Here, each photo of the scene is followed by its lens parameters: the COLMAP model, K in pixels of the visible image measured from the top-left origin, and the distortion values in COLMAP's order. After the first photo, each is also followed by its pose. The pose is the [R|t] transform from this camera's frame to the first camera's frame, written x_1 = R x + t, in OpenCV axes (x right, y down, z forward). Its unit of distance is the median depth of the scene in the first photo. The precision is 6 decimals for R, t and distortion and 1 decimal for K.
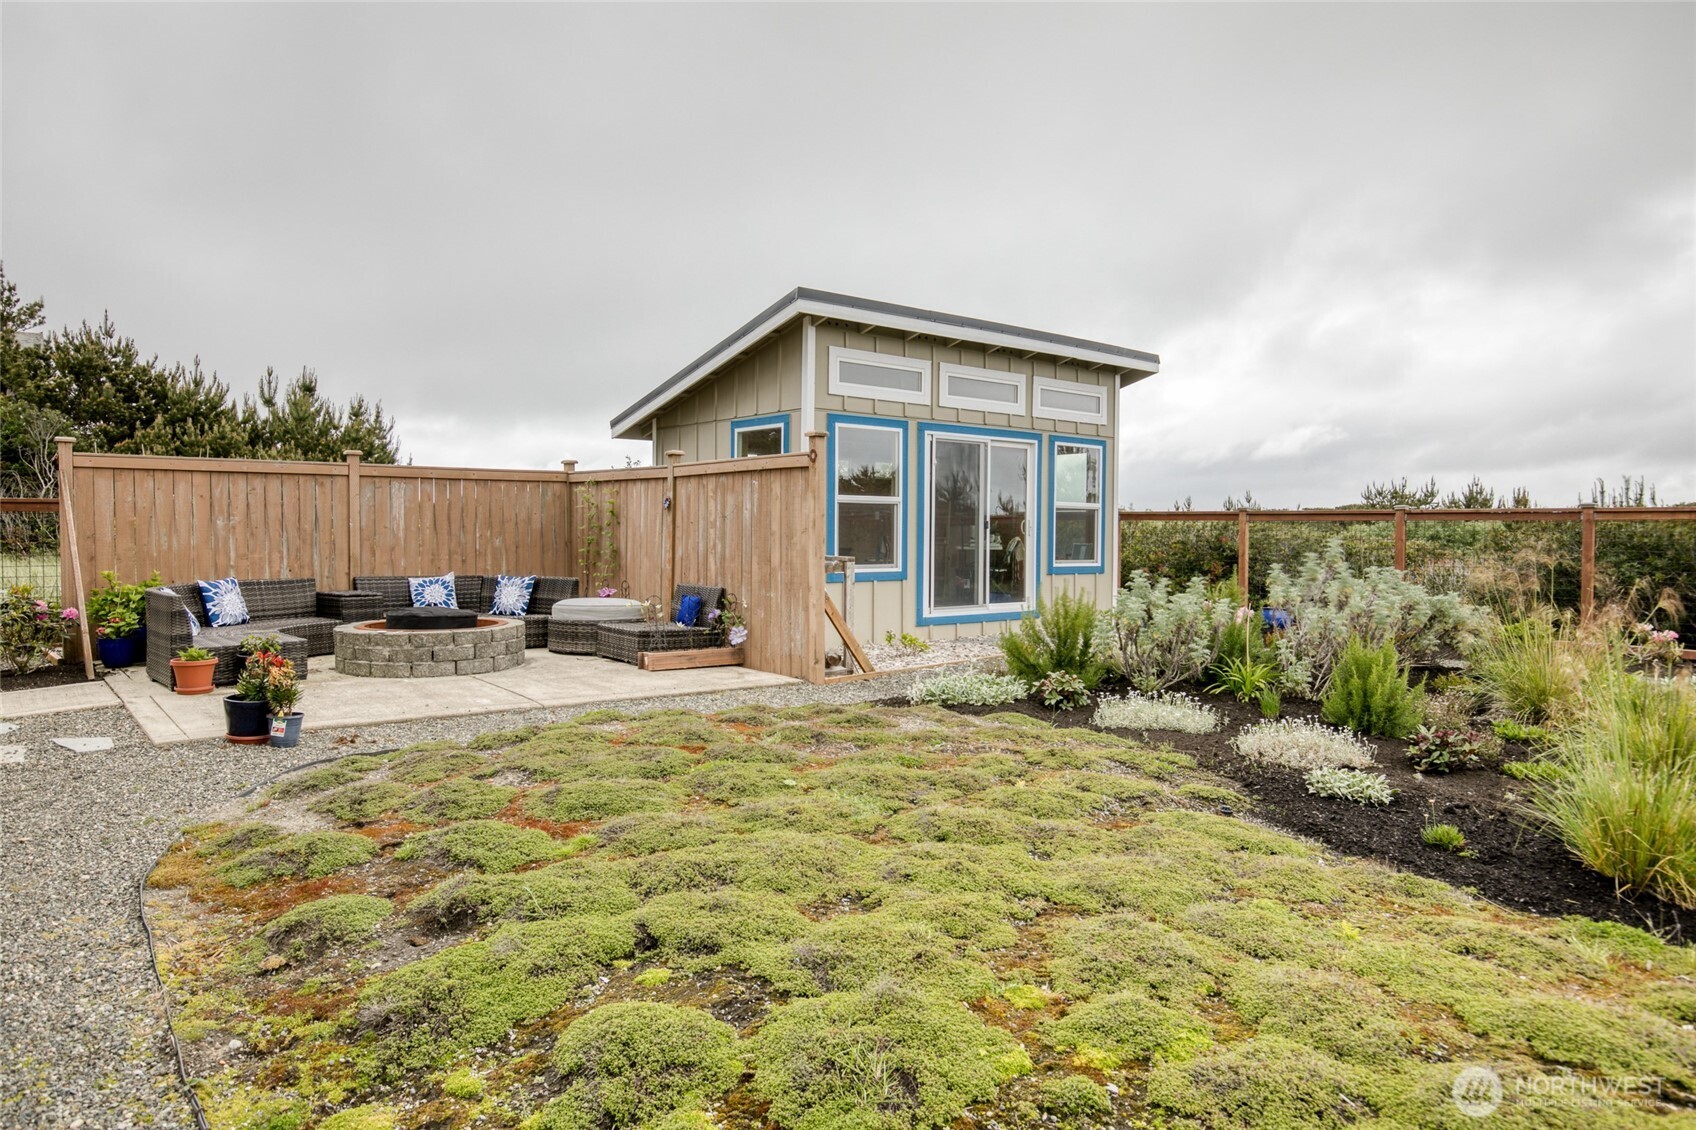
lens RADIAL K [[1048.8, 0, 848.0], [0, 1048.8, 565.0], [0, 0, 1]] dist [0.002009, 0.002509]
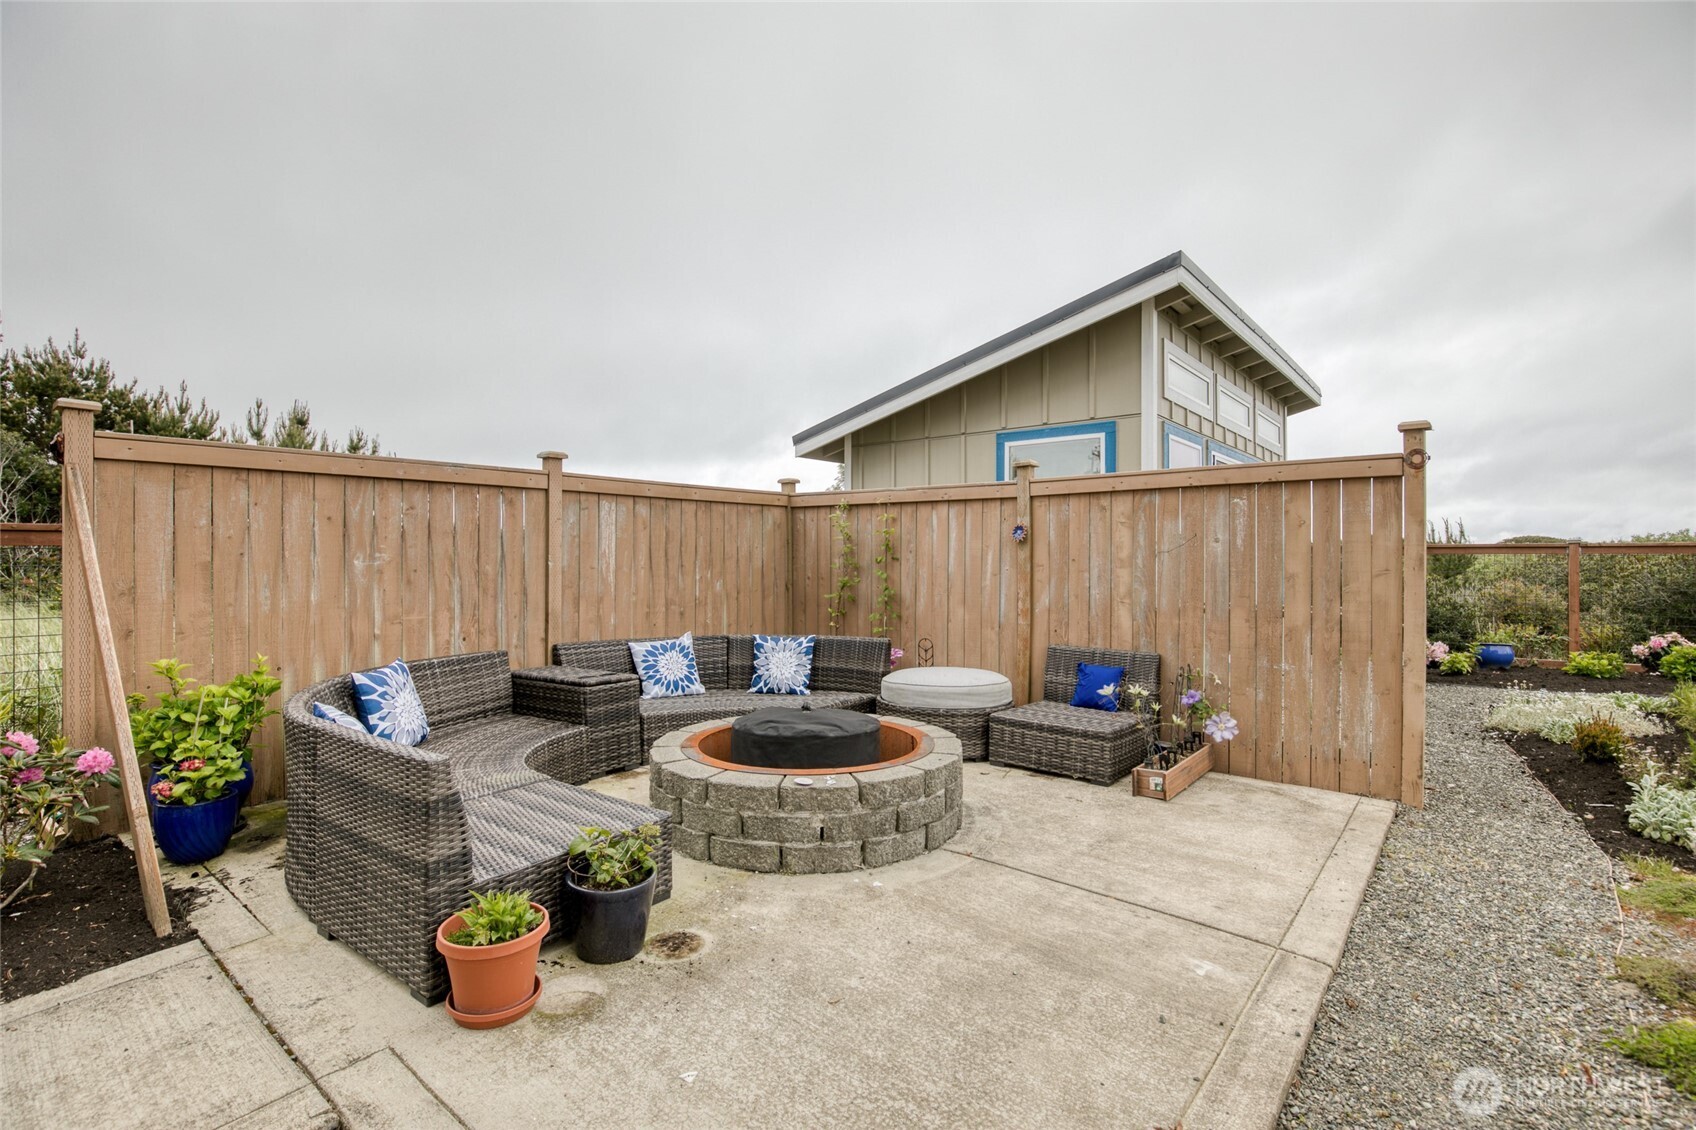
lens RADIAL K [[792.0, 0, 850.6], [0, 792.0, 564.9], [0, 0, 1]] dist [-0.035599, 0.007843]
pose [[0.981353, -0.005304, 0.192140, -0.378957], [0.010460, 0.999612, -0.025828, -0.023301], [-0.191929, 0.027357, 0.981028, 0.475410]]
